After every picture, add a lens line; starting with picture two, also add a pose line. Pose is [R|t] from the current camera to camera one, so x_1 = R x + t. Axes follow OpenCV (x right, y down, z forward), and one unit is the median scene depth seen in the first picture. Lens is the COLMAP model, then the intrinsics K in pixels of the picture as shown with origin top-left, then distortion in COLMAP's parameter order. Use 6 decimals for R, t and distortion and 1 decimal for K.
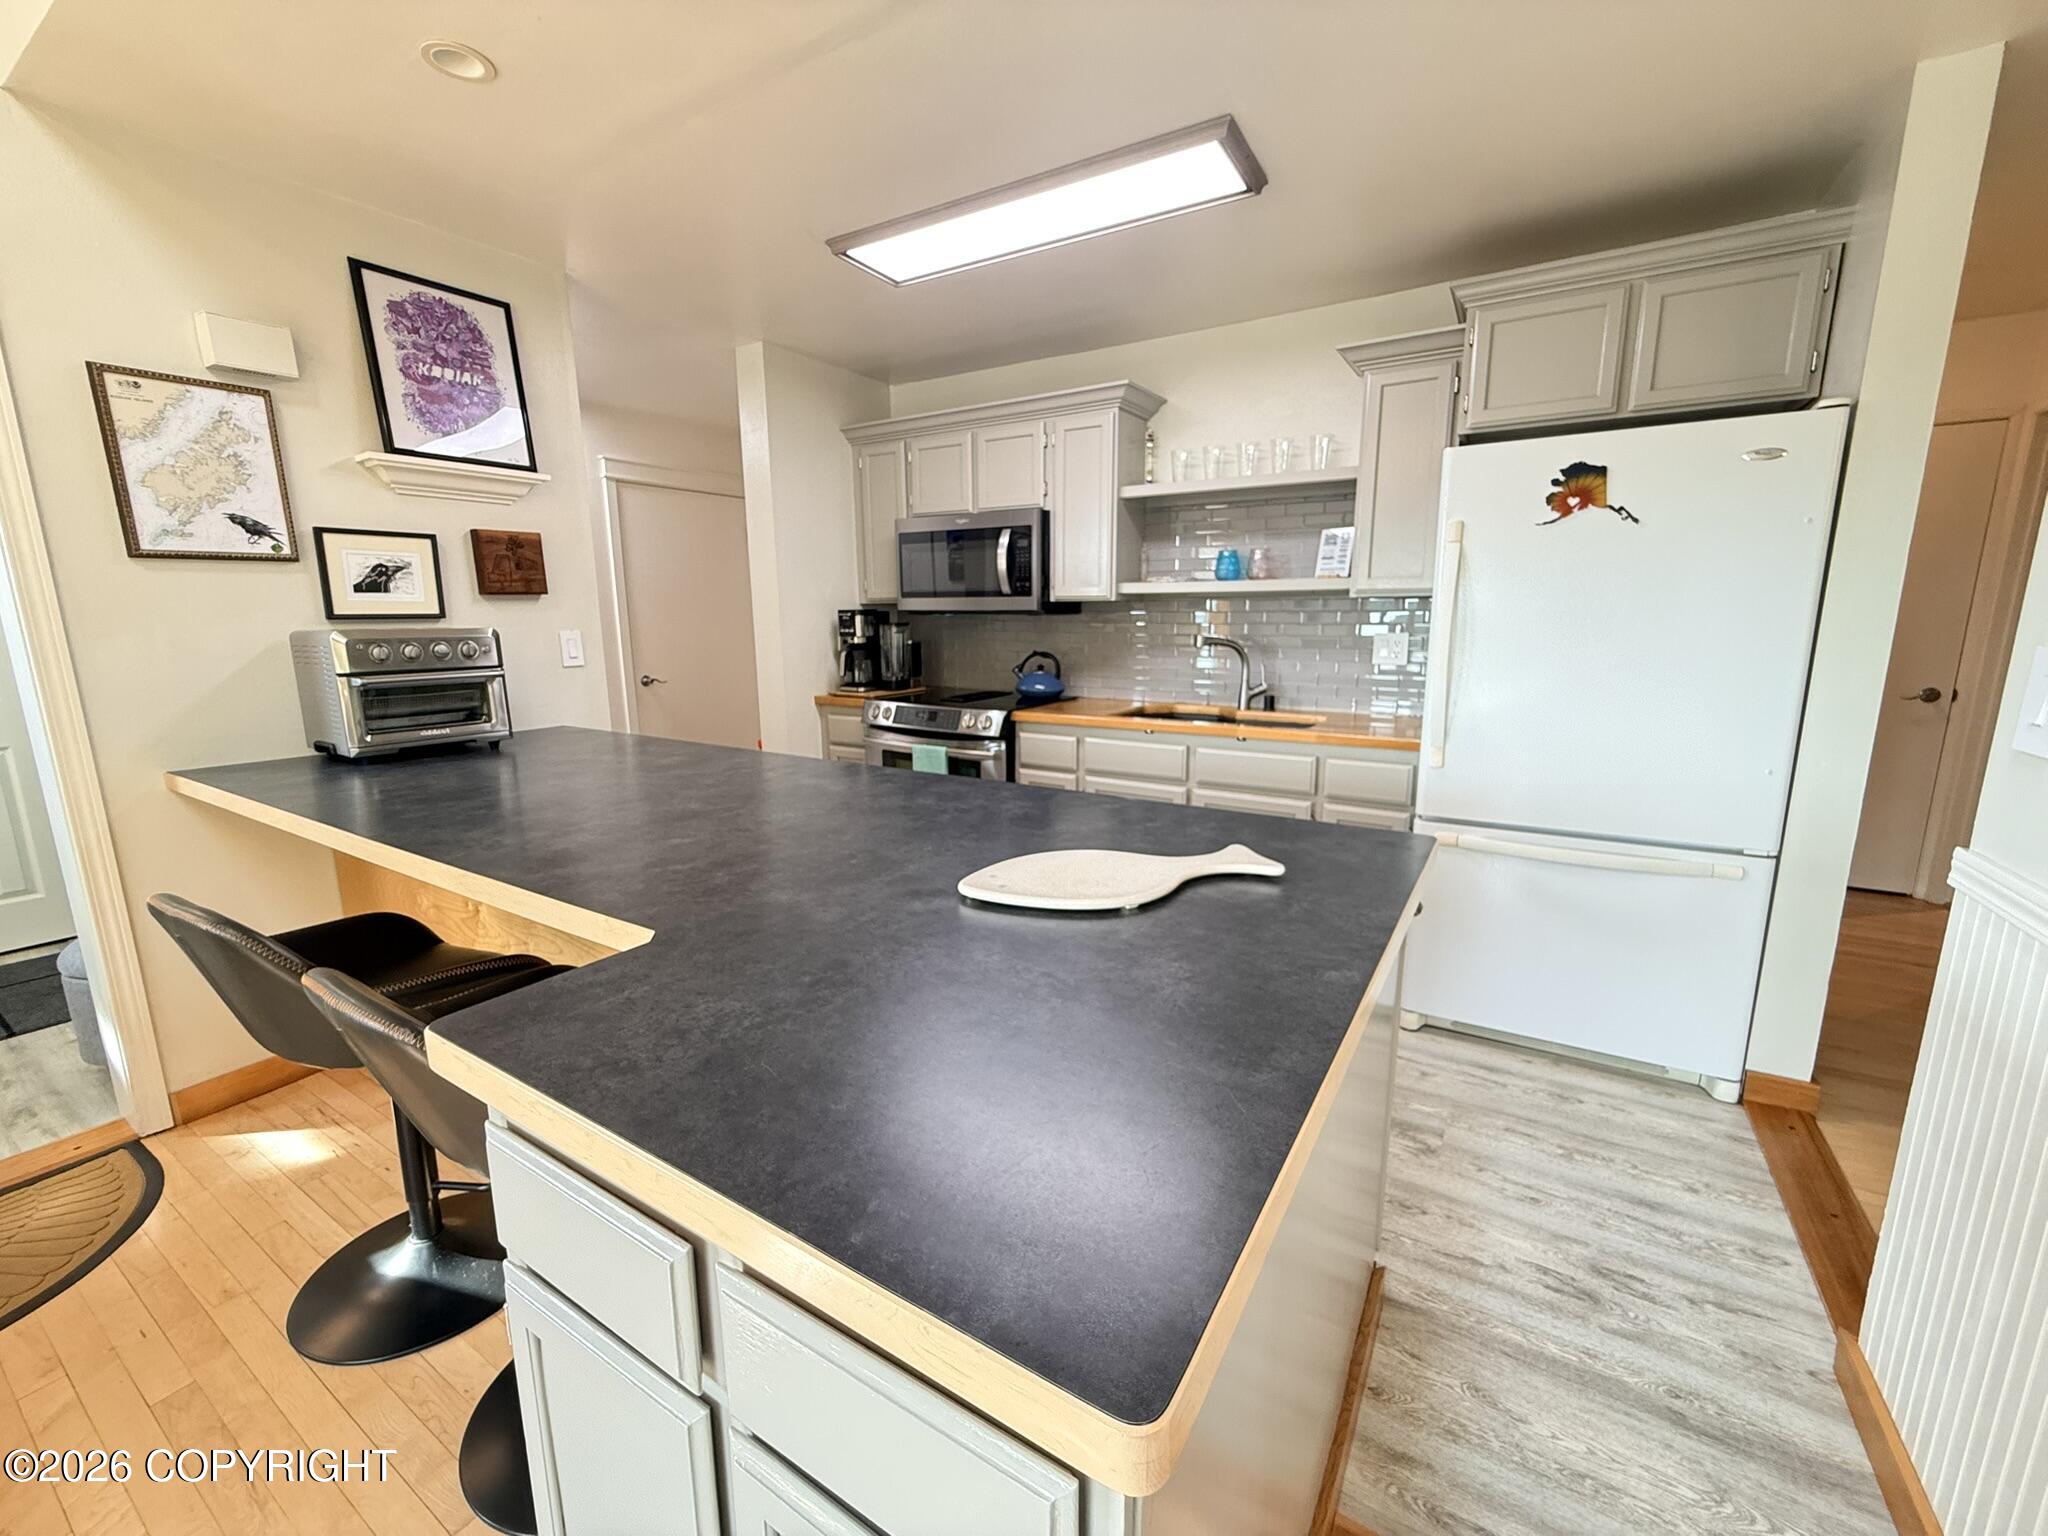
lens RADIAL K [[821.9, 0, 1018.0], [0, 821.9, 767.1], [0, 0, 1]] dist [-0.001206, 0.000032]
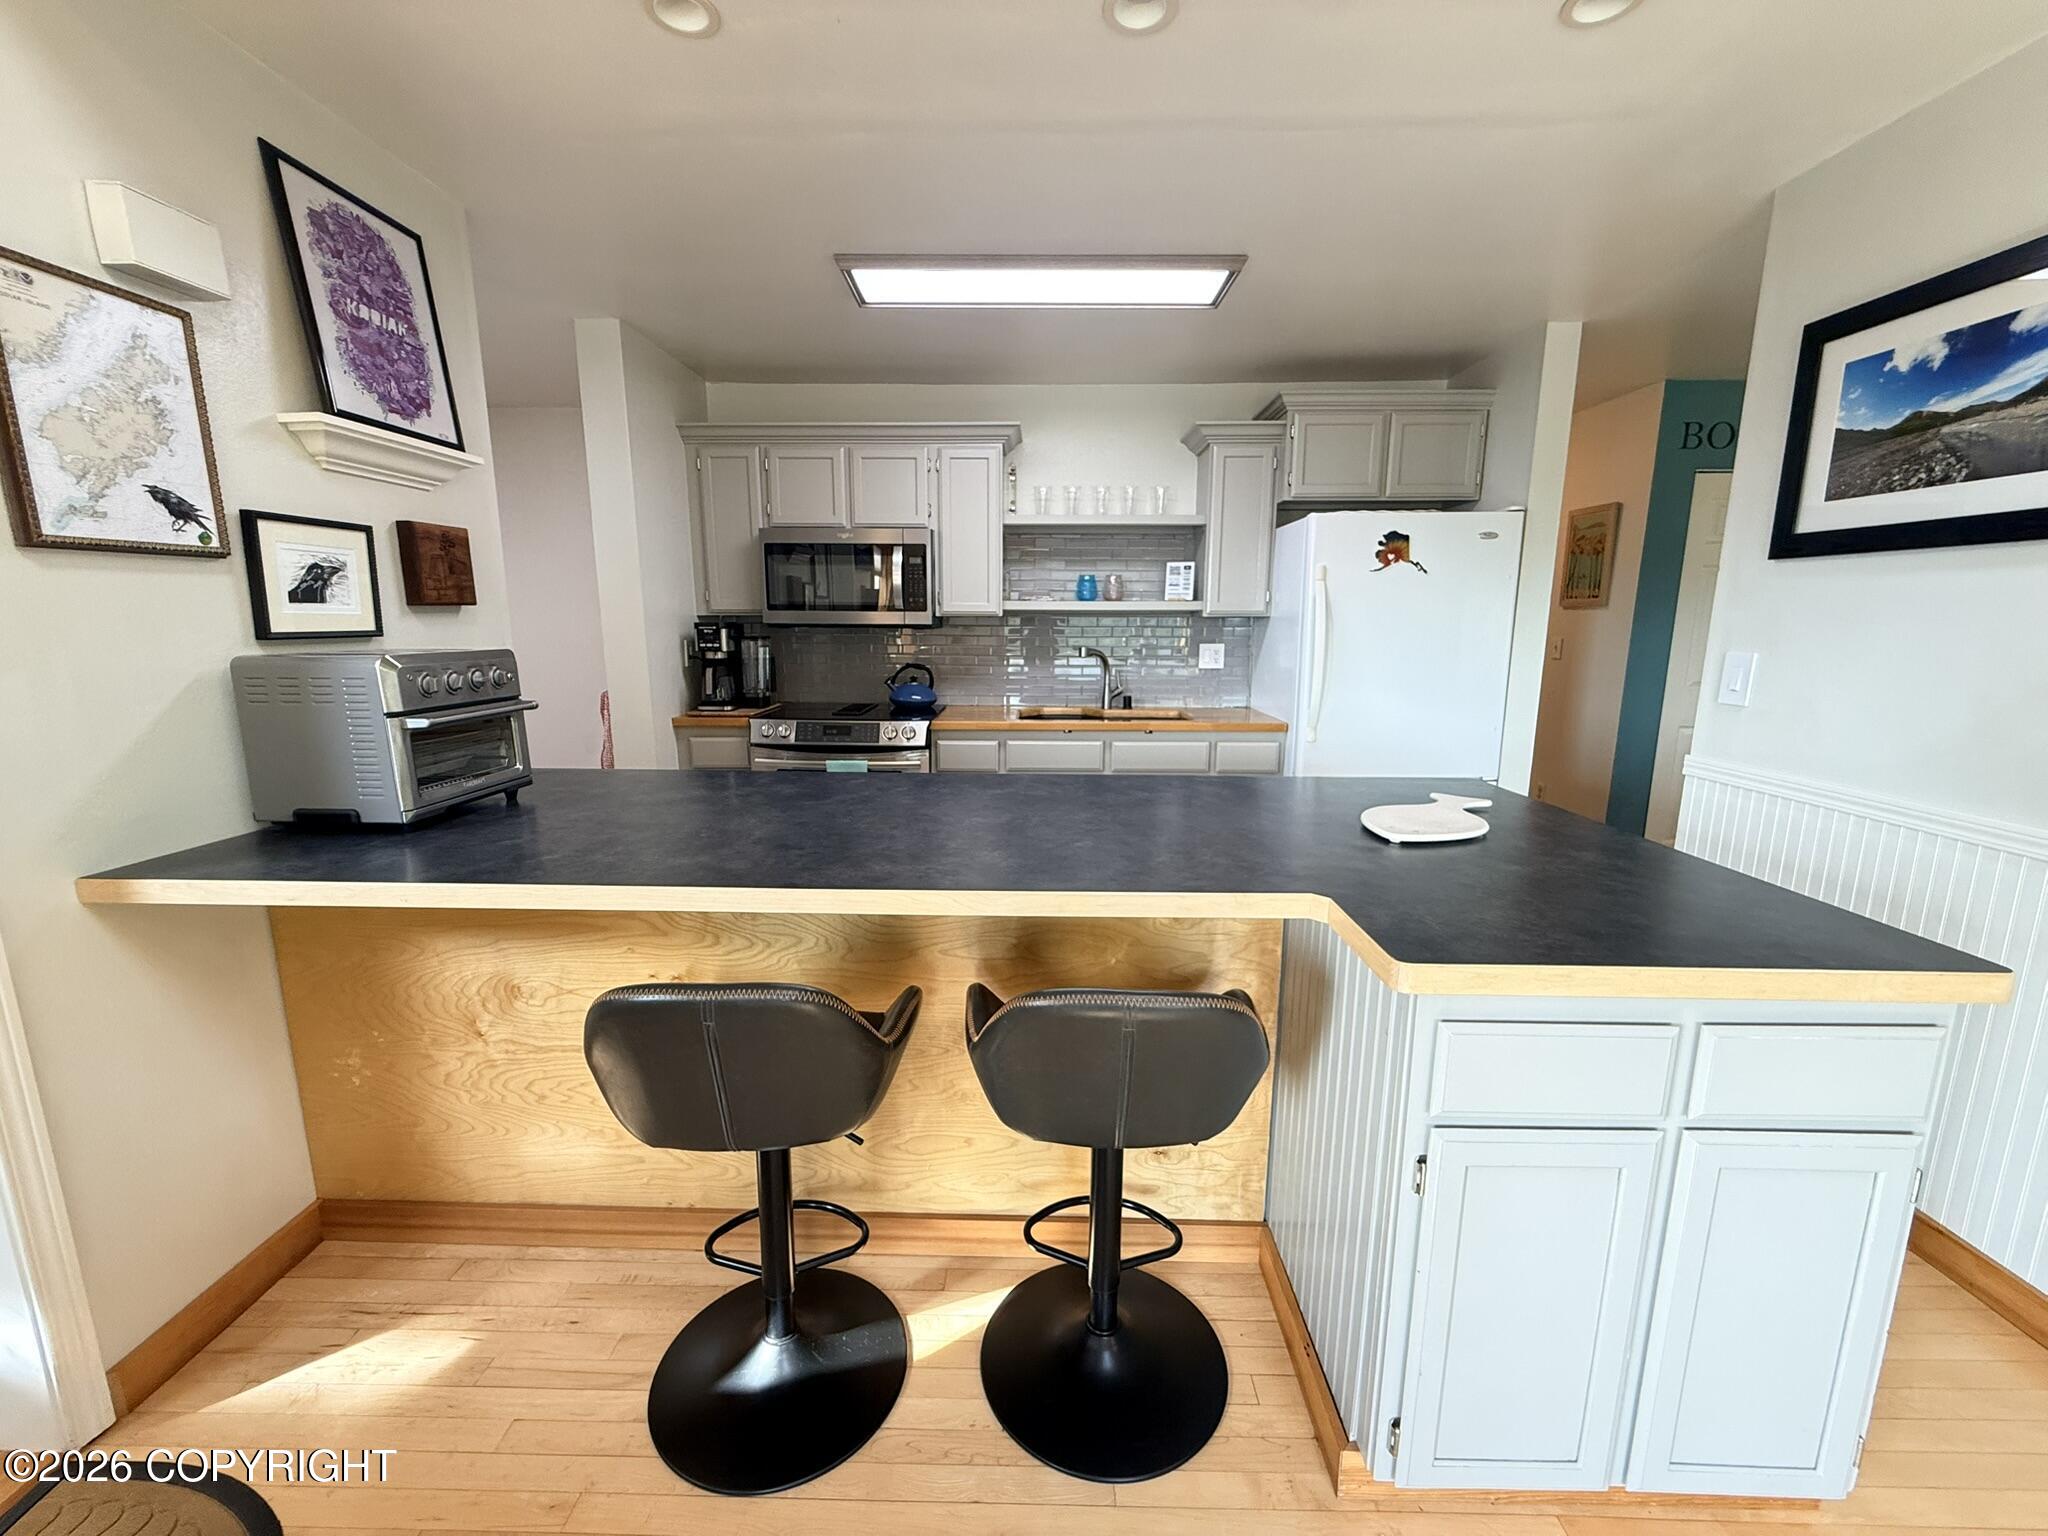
lens RADIAL K [[821.9, 0, 1012.6], [0, 821.9, 766.3], [0, 0, 1]] dist [-0.001206, 0.000032]
pose [[0.859833, -0.083291, 0.503736, -0.594624], [0.087758, 0.996030, 0.014896, -0.021767], [-0.502977, 0.031399, 0.863729, 0.054848]]
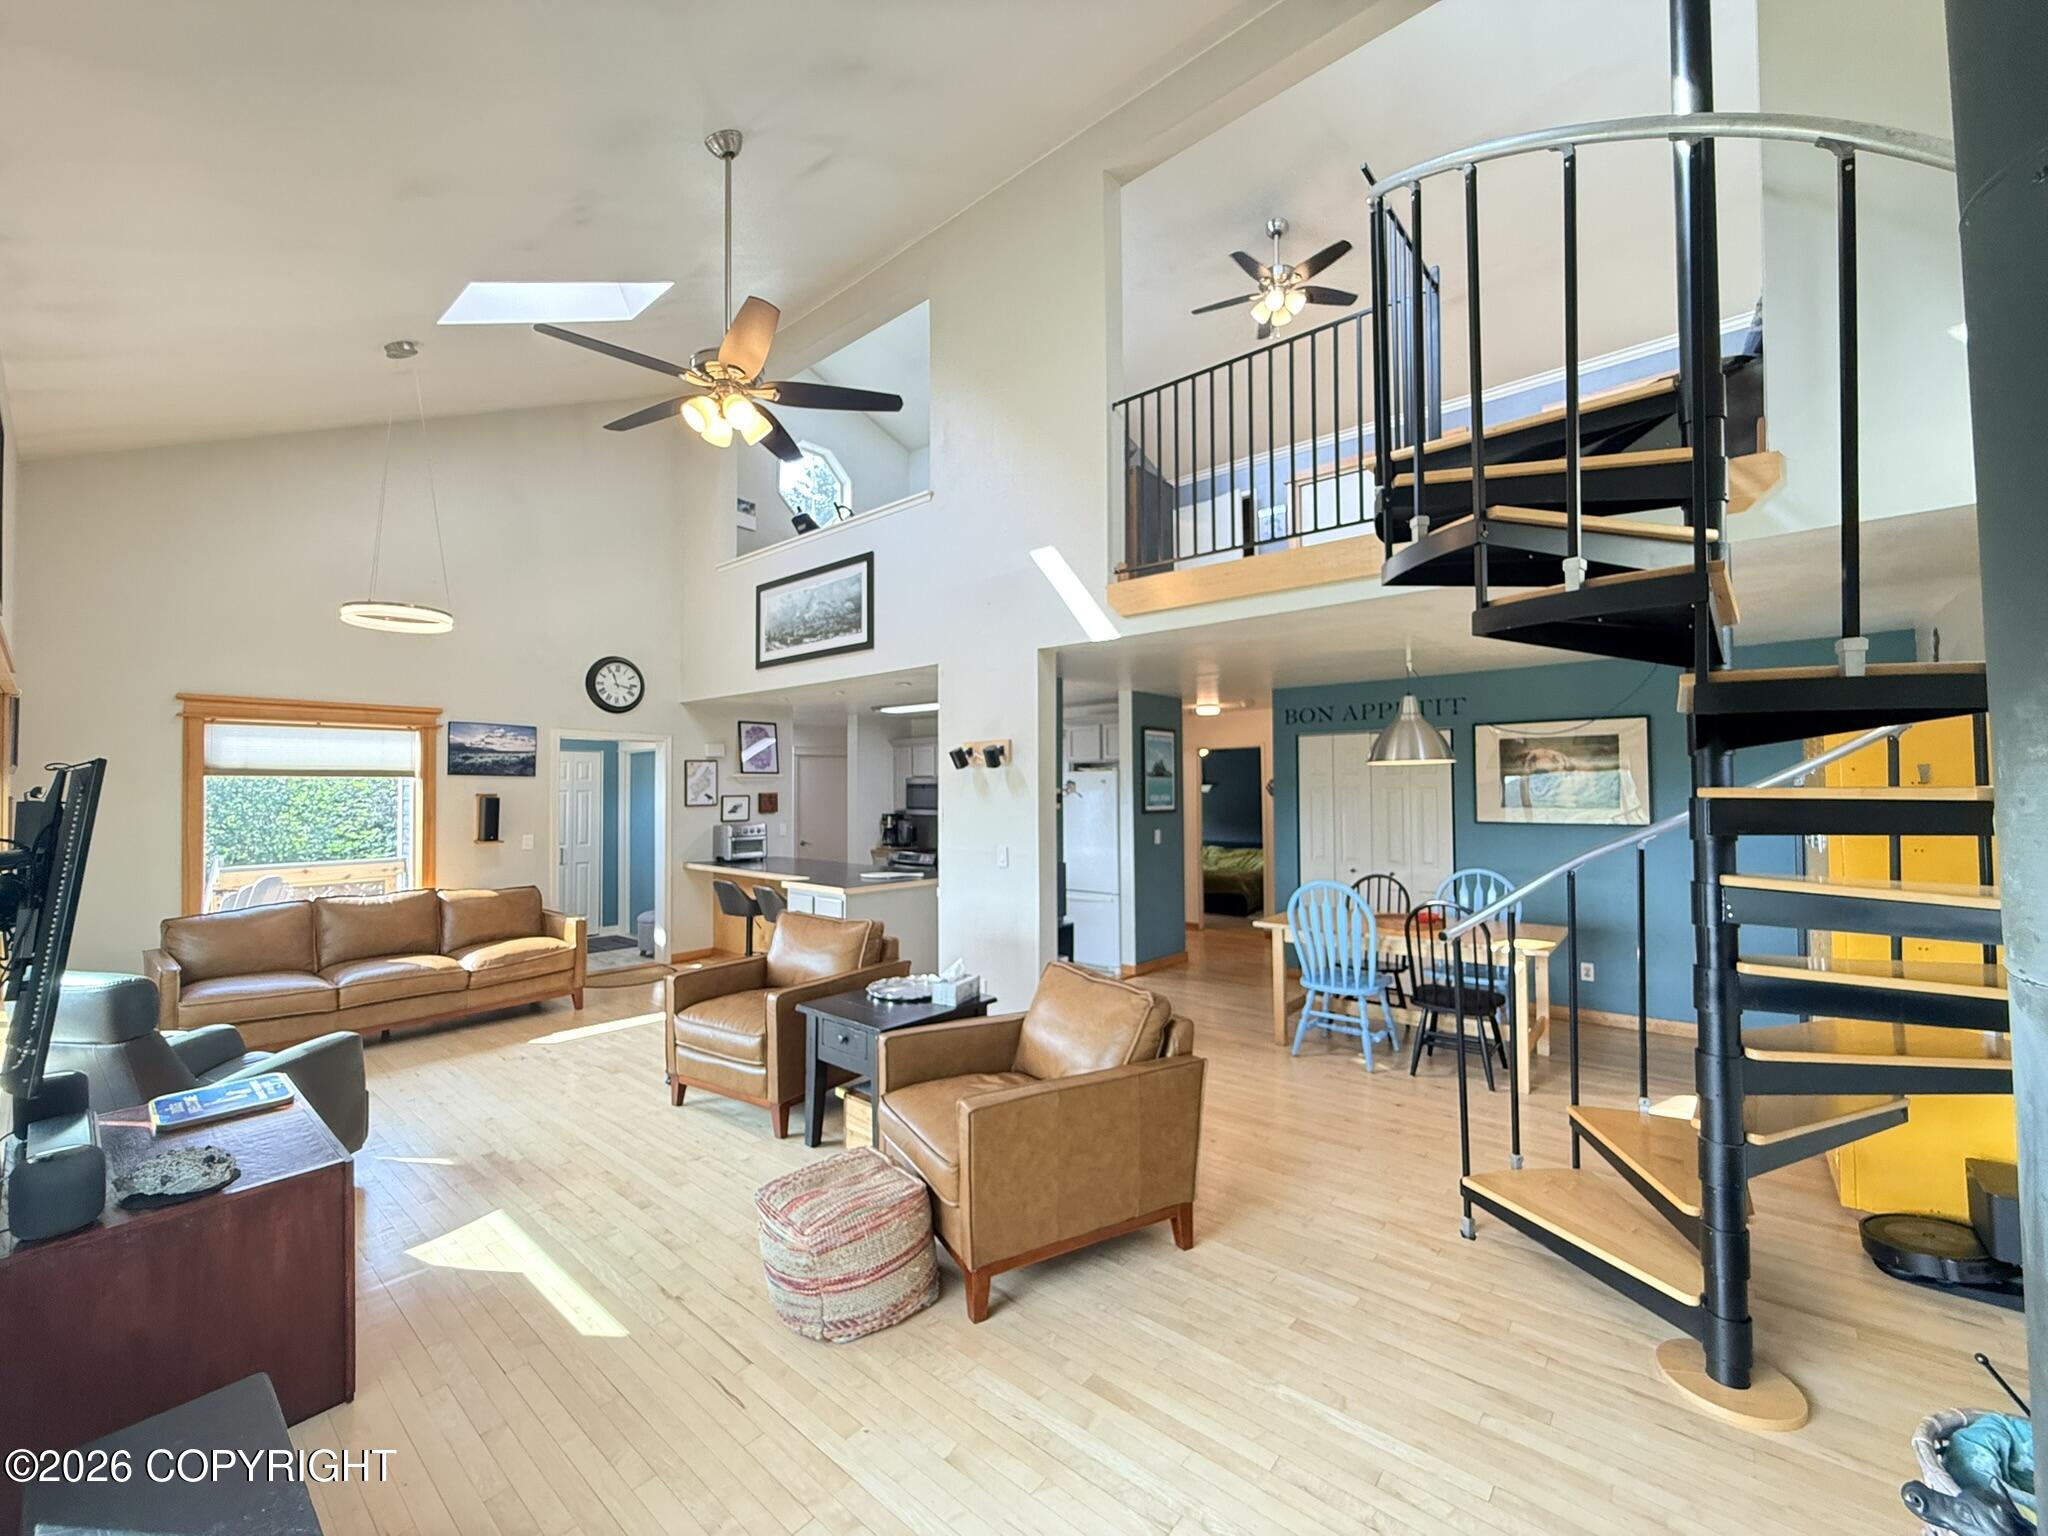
lens RADIAL K [[821.9, 0, 1017.7], [0, 821.9, 773.0], [0, 0, 1]] dist [-0.001206, 0.000032]
pose [[0.988378, -0.001009, -0.152010, 0.841064], [-0.029836, 0.979240, -0.200498, 0.254065], [0.149057, 0.202703, 0.967829, -2.020201]]
